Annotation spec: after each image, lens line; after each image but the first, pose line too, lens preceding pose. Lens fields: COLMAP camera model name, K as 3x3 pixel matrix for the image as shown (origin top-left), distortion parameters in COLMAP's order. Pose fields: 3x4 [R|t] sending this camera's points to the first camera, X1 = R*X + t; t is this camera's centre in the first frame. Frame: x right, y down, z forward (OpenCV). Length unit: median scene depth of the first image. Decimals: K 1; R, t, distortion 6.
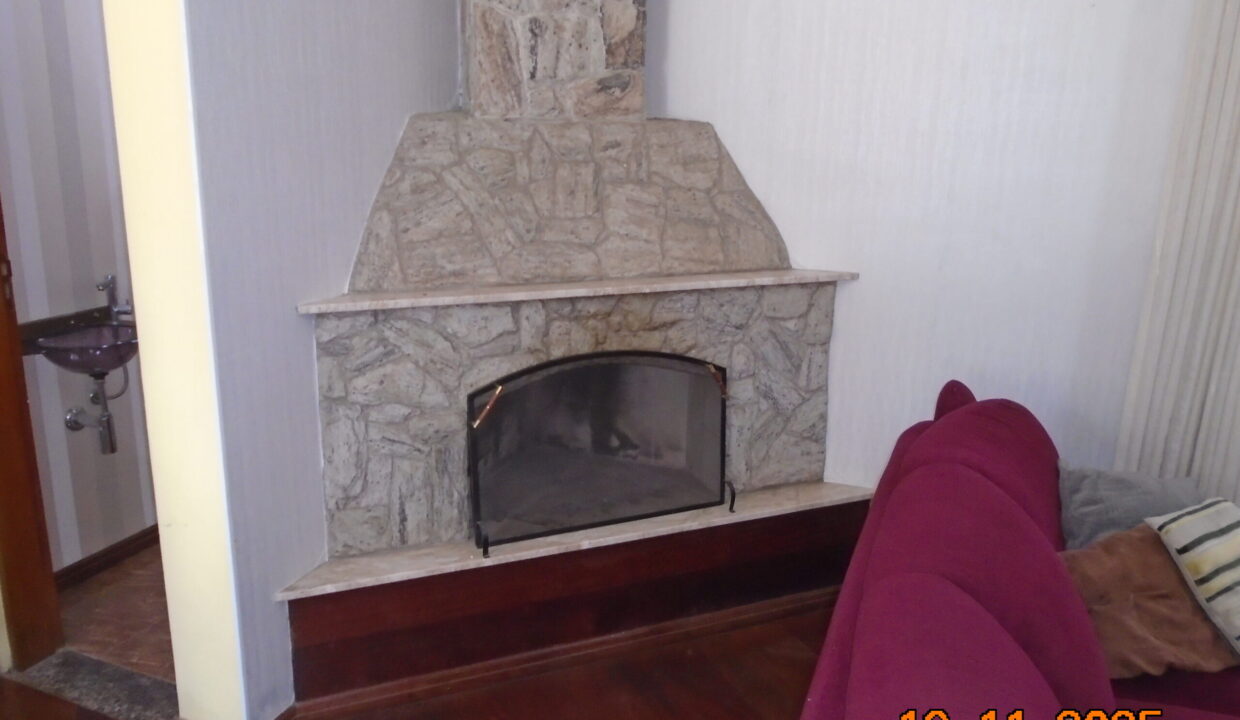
lens RADIAL K [[957.9, 0, 620.0], [0, 957.9, 360.0], [0, 0, 1]] dist [-0.005901, 0.014901]
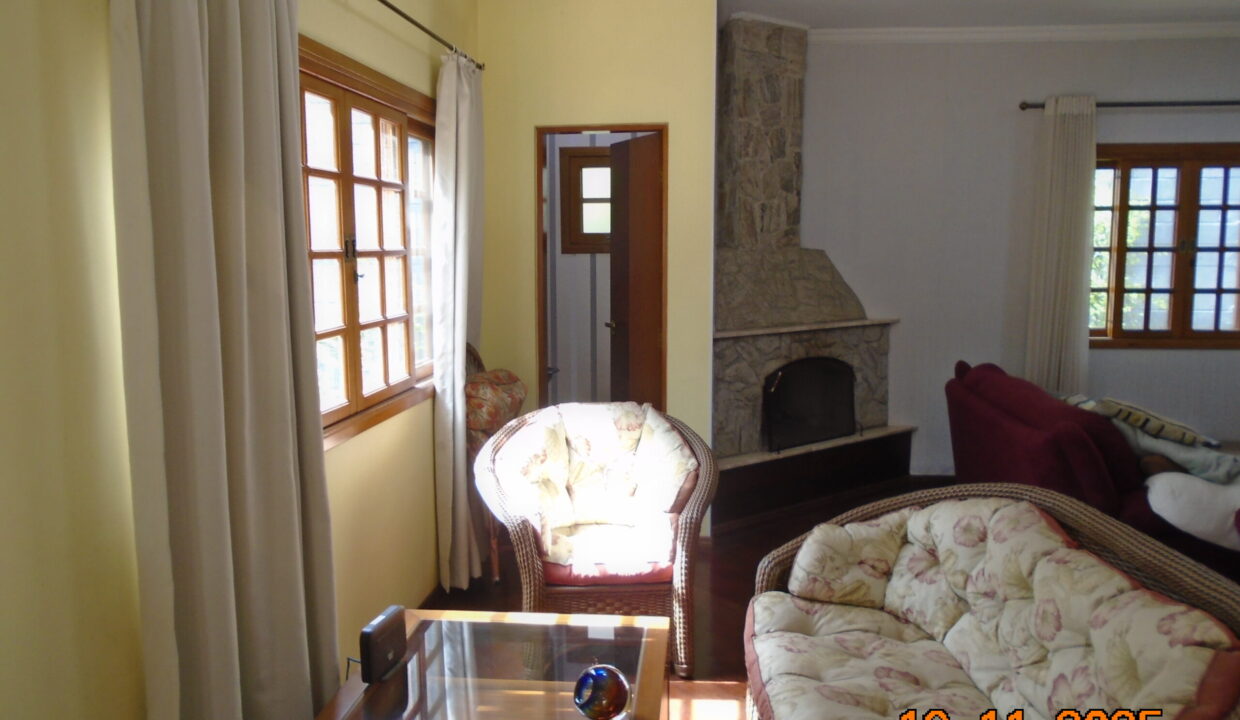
lens RADIAL K [[957.9, 0, 620.0], [0, 957.9, 360.0], [0, 0, 1]] dist [-0.005901, 0.014901]
pose [[0.964941, -0.050859, 0.257493, -0.942653], [0.083445, 0.989591, -0.117244, 0.204673], [-0.248850, 0.134620, 0.959141, -0.892898]]
